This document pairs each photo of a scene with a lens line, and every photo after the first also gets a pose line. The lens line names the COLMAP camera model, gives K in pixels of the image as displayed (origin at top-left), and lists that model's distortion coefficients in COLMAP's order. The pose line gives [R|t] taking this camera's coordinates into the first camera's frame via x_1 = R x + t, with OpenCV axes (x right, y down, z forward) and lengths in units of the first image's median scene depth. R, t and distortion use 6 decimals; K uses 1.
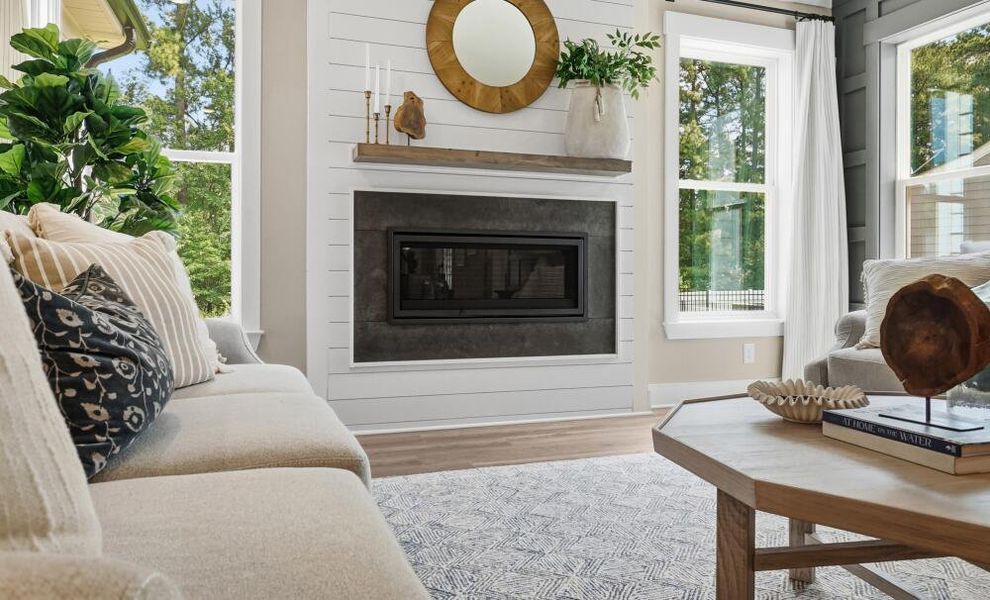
lens RADIAL K [[659.7, 0, 490.7], [0, 659.7, 276.8], [0, 0, 1]] dist [0.002941, 0.002060]
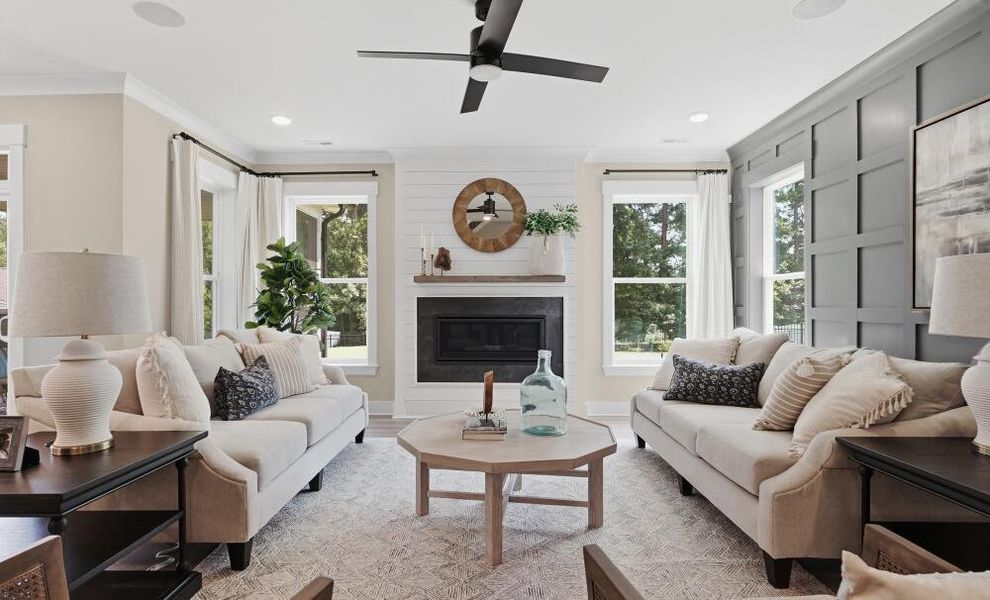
lens RADIAL K [[514.7, 0, 494.4], [0, 514.7, 304.3], [0, 0, 1]] dist [0.010679, 0.000805]
pose [[0.944170, -0.002314, -0.329450, 0.492702], [0.002864, 0.999995, 0.001186, -0.101487], [0.329445, -0.002063, 0.944172, -0.374948]]
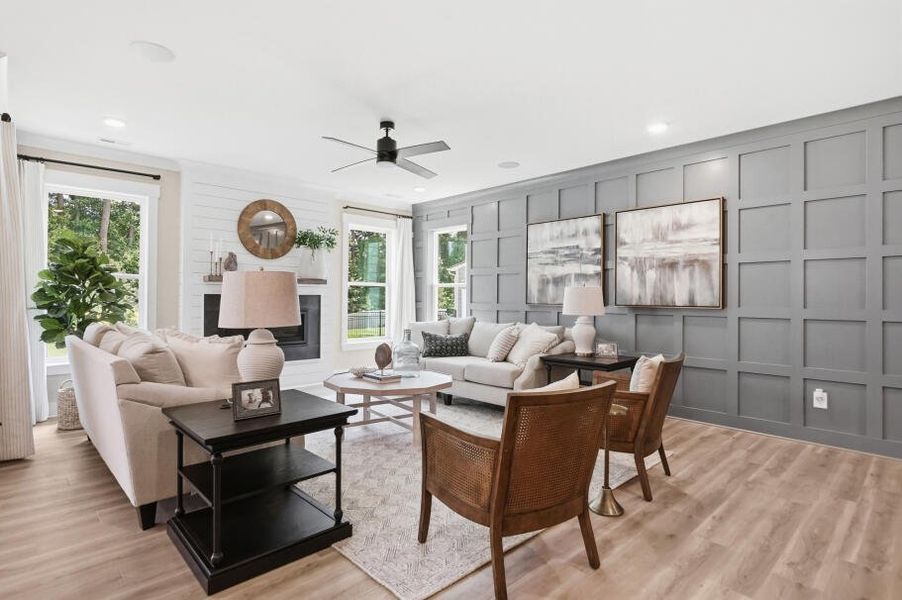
lens RADIAL K [[460.7, 0, 445.3], [0, 460.7, 297.5], [0, 0, 1]] dist [-0.002228, -0.000015]
pose [[0.906626, 0.005144, 0.421904, -0.111787], [-0.006921, 0.999972, 0.002681, -0.118159], [-0.421878, -0.005351, 0.906637, -0.747635]]
